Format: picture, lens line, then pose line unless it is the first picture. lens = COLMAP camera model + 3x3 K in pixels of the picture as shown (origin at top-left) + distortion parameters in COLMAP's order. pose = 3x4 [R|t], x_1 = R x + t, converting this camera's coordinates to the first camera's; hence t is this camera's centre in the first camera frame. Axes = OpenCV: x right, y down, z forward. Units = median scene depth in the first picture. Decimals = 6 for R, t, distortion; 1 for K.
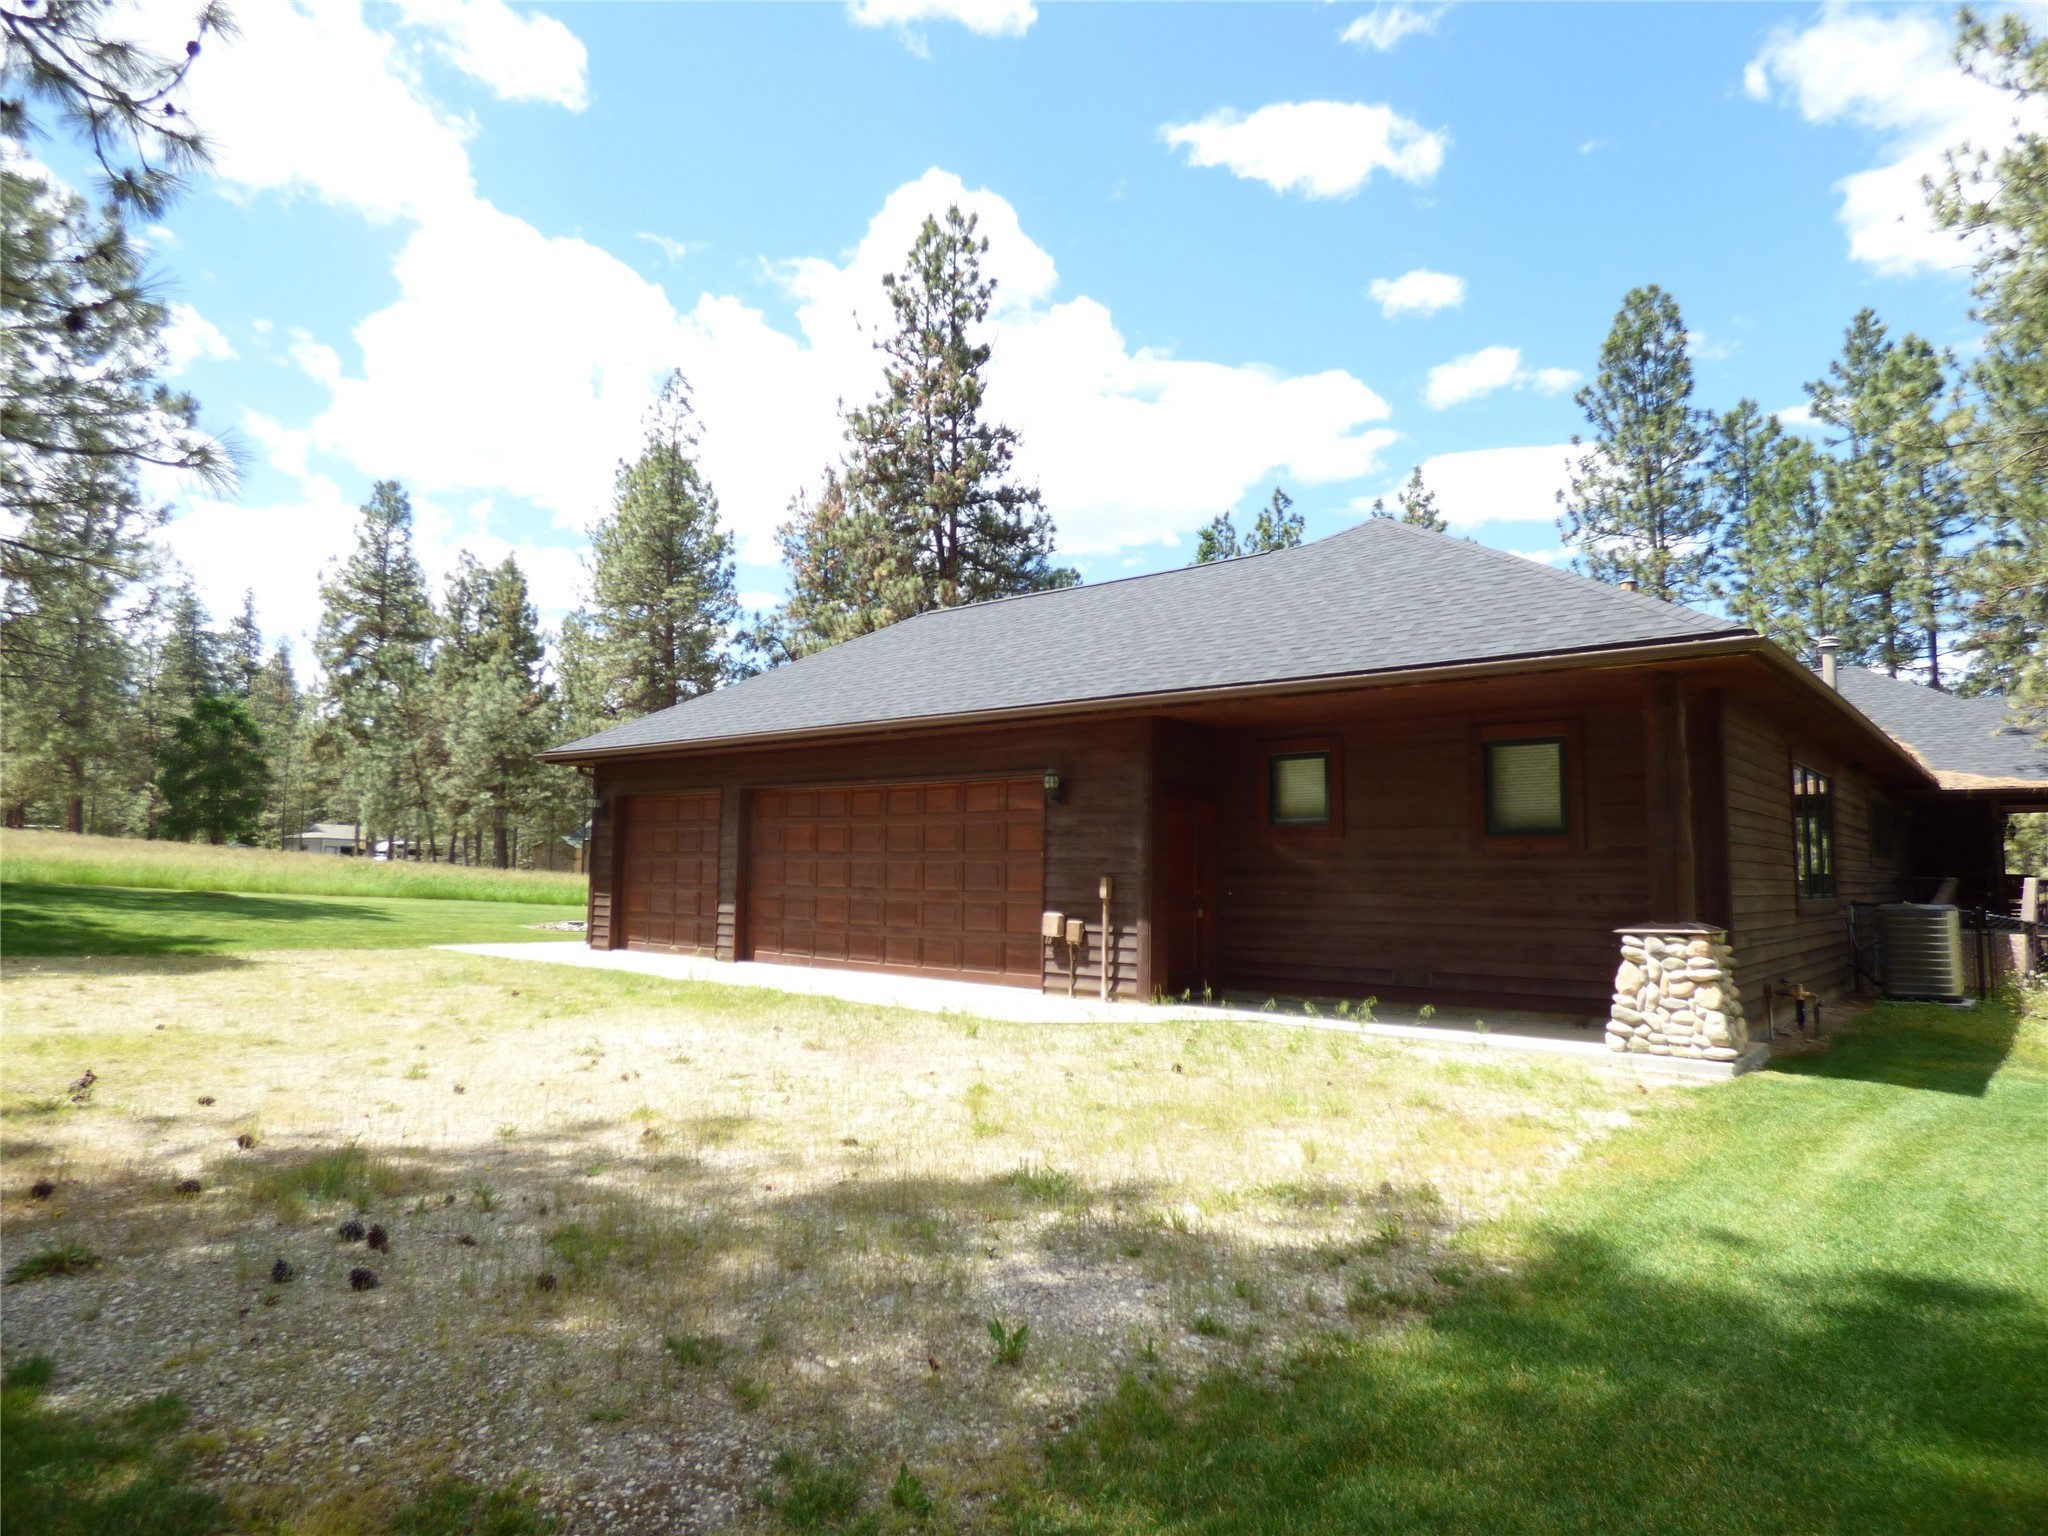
lens RADIAL K [[1215.3, 0, 1024.0], [0, 1215.3, 768.0], [0, 0, 1]] dist [-0.029927, 0.000946]
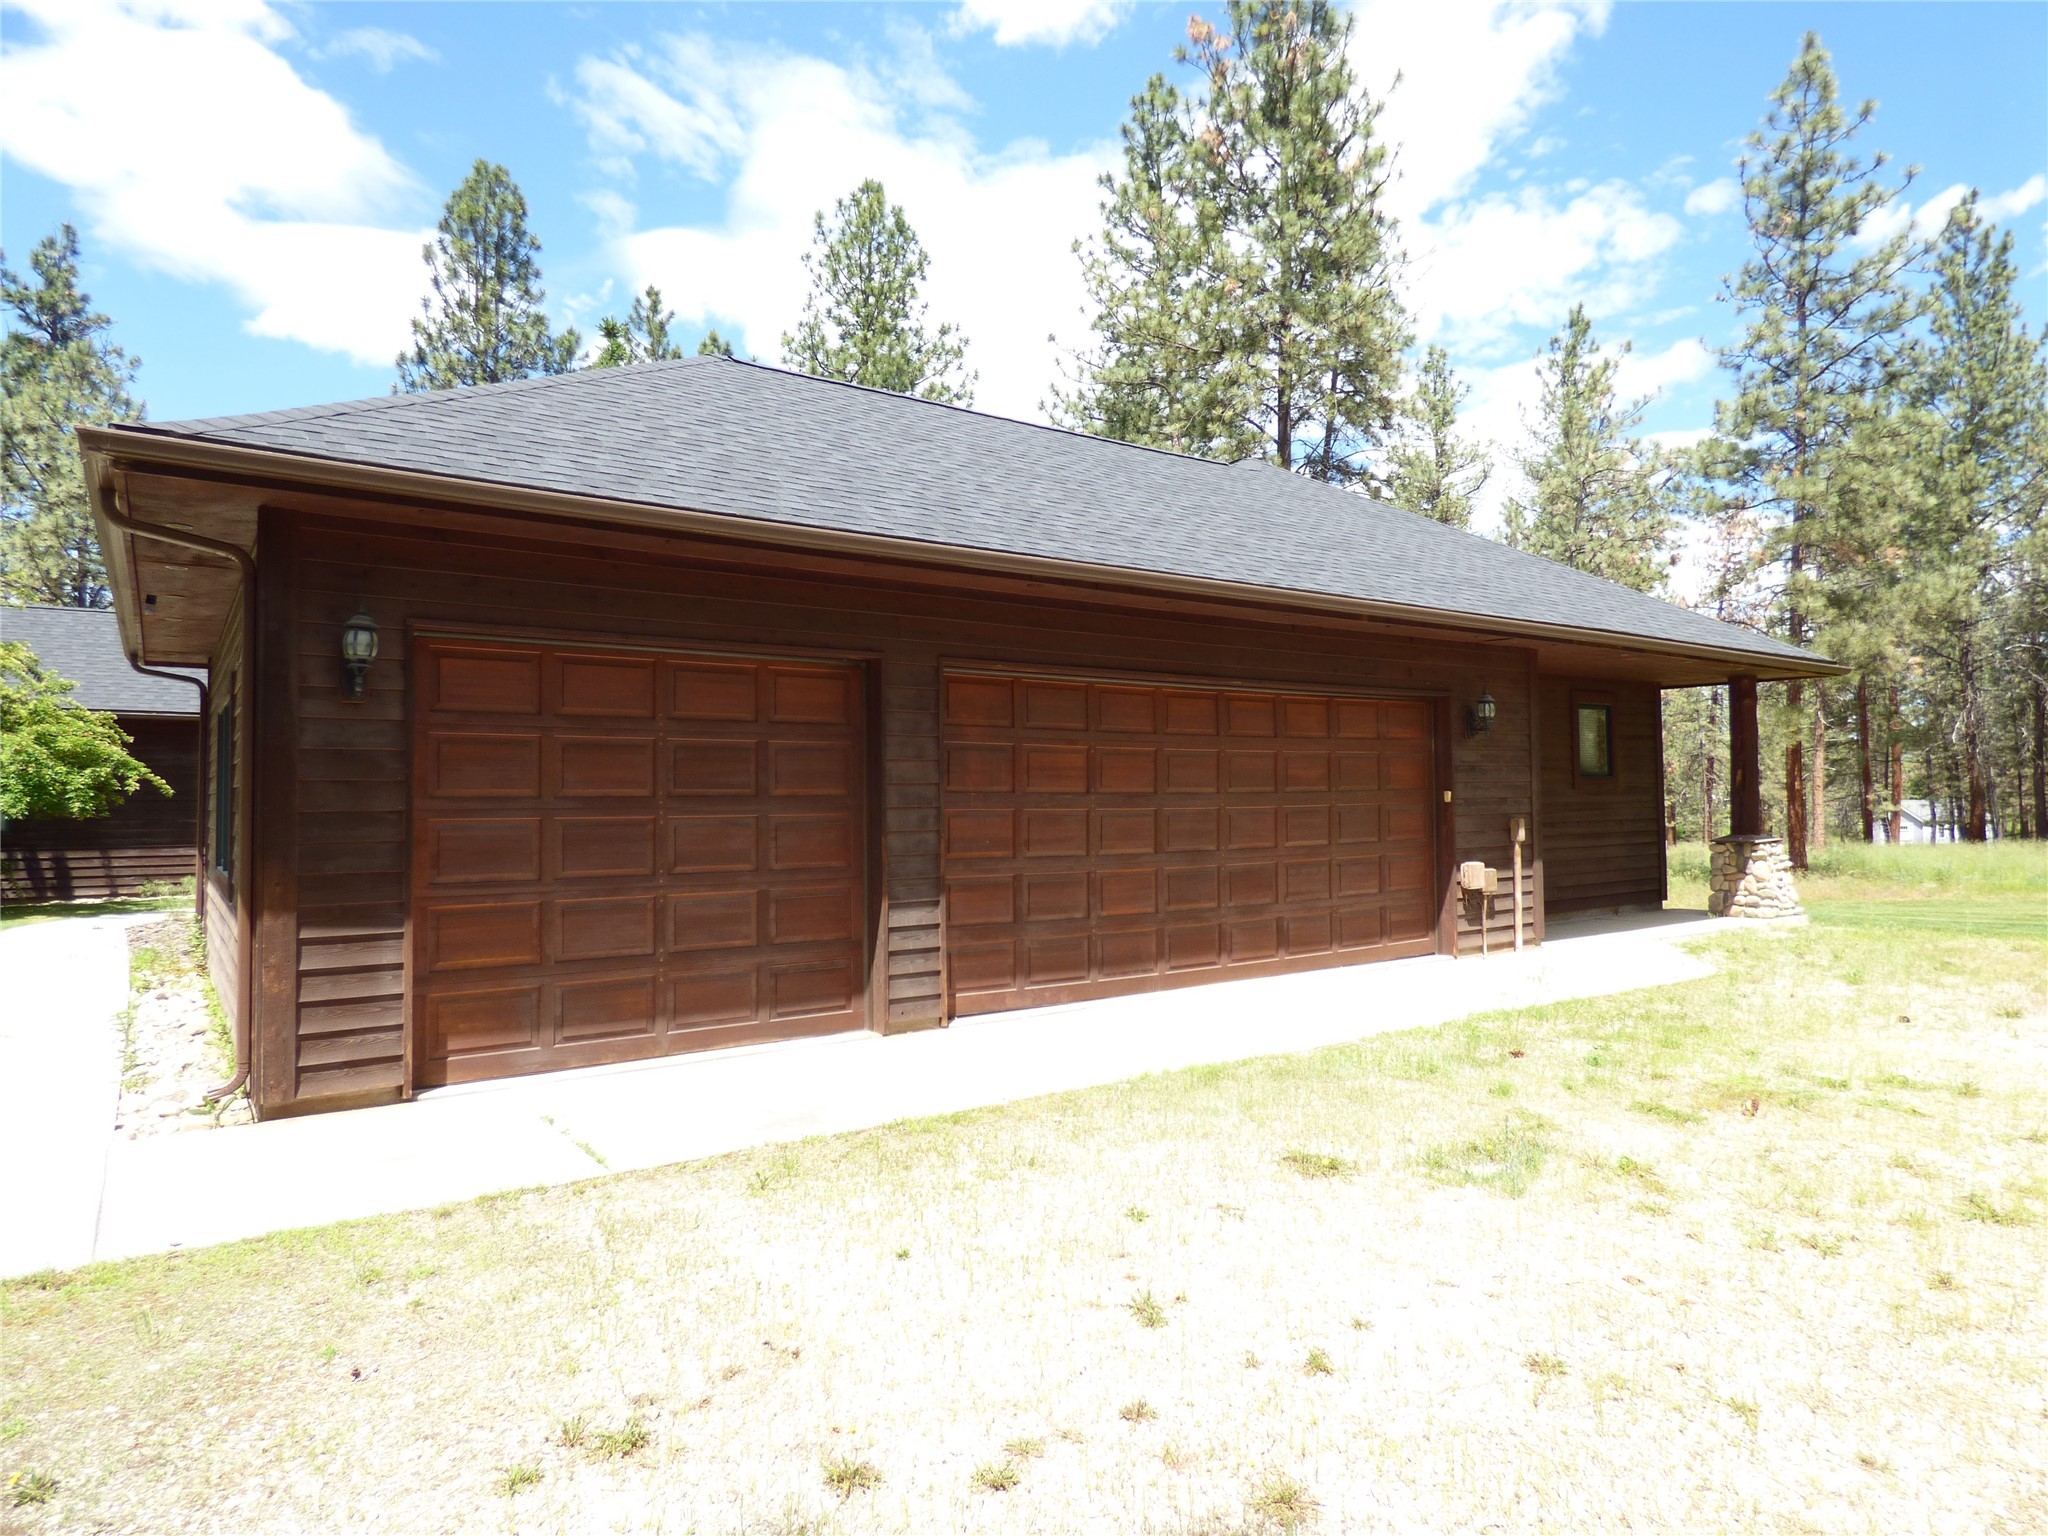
lens RADIAL K [[1215.3, 0, 1024.0], [0, 1215.3, 768.0], [0, 0, 1]] dist [-0.029927, 0.000946]
pose [[0.245997, 0.020765, 0.969048, -0.826330], [-0.059958, 0.998182, -0.006169, 0.071810], [-0.967414, -0.056585, 0.246794, 1.021572]]
